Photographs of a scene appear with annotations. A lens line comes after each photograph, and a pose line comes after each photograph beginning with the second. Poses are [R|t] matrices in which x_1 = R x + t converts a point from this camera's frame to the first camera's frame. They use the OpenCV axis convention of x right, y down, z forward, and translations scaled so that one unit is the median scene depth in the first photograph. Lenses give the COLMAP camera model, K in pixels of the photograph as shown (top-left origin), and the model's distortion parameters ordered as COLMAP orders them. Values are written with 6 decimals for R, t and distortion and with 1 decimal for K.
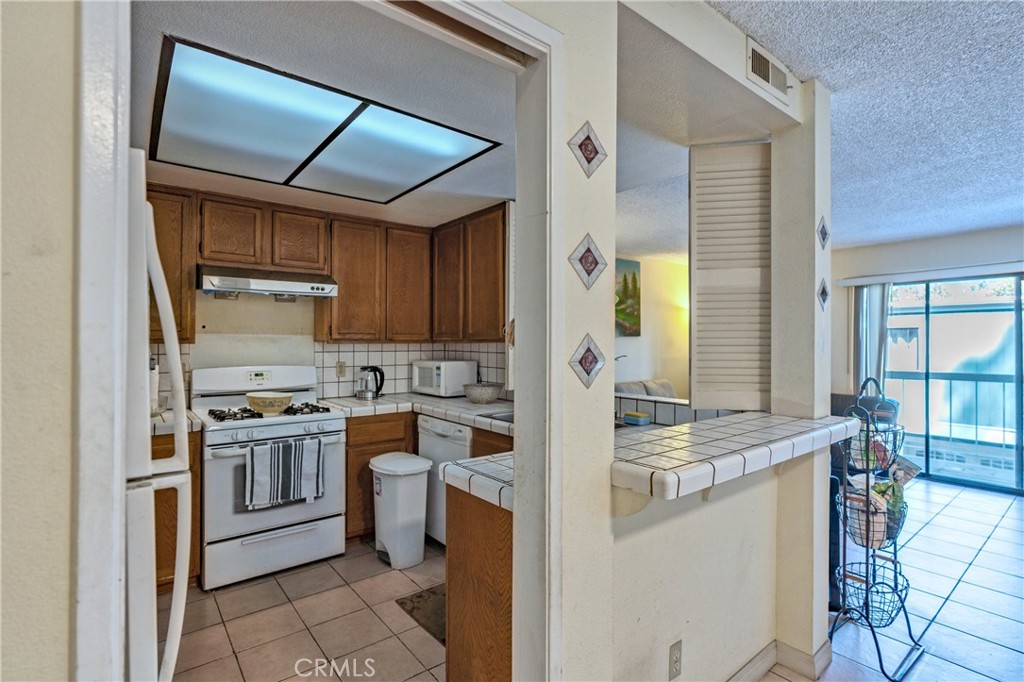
lens RADIAL K [[485.1, 0, 507.4], [0, 485.1, 345.7], [0, 0, 1]] dist [-0.003708, -0.000150]
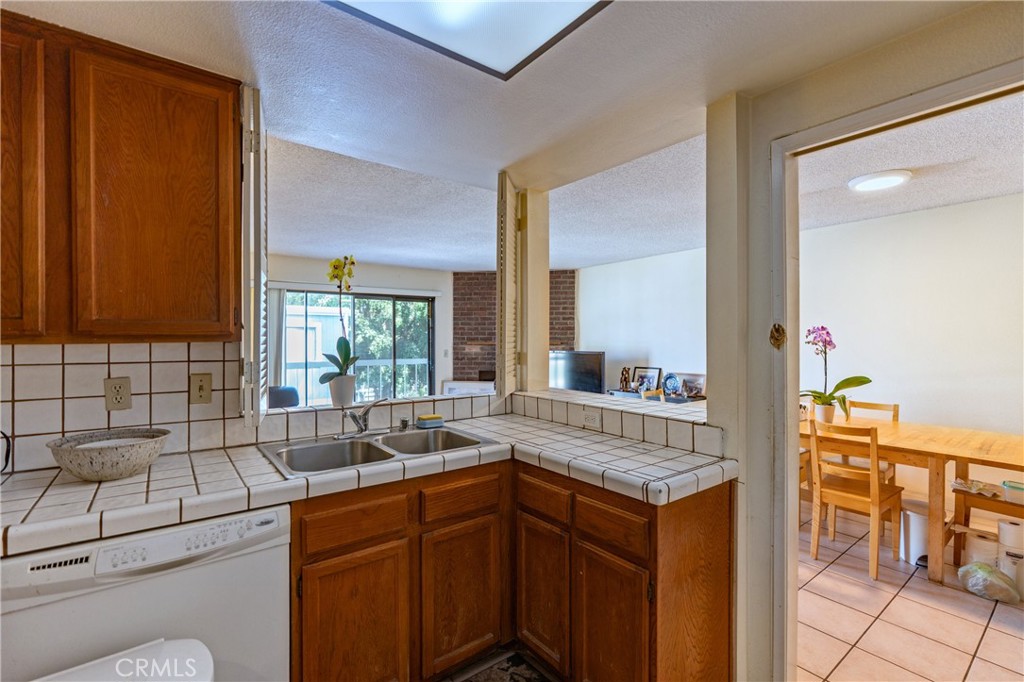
lens RADIAL K [[455.8, 0, 511.0], [0, 455.8, 341.9], [0, 0, 1]] dist [-0.006085, 0.001078]
pose [[0.010423, -0.006687, 0.999923, -0.306369], [0.005751, 0.999962, 0.006628, -0.004003], [-0.999929, 0.005681, 0.010461, 0.414050]]
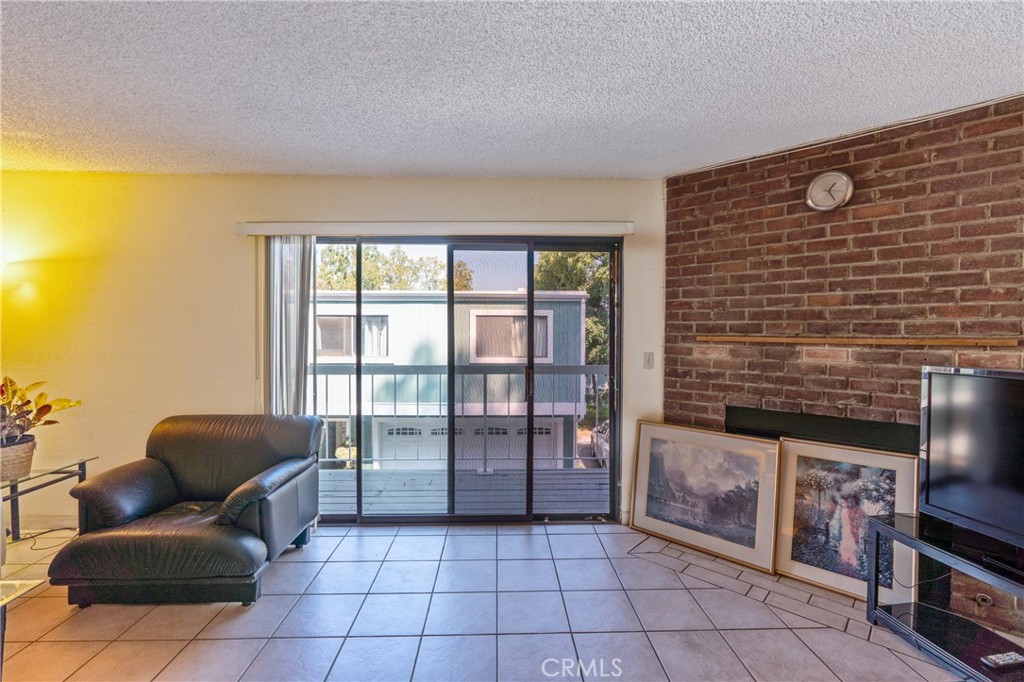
lens RADIAL K [[455.8, 0, 513.8], [0, 455.8, 338.9], [0, 0, 1]] dist [-0.006085, 0.001078]
pose [[0.576161, -0.013452, 0.817226, 0.434858], [0.001656, 0.999882, 0.015291, -0.001051], [-0.817335, -0.007456, 0.576115, 0.415188]]
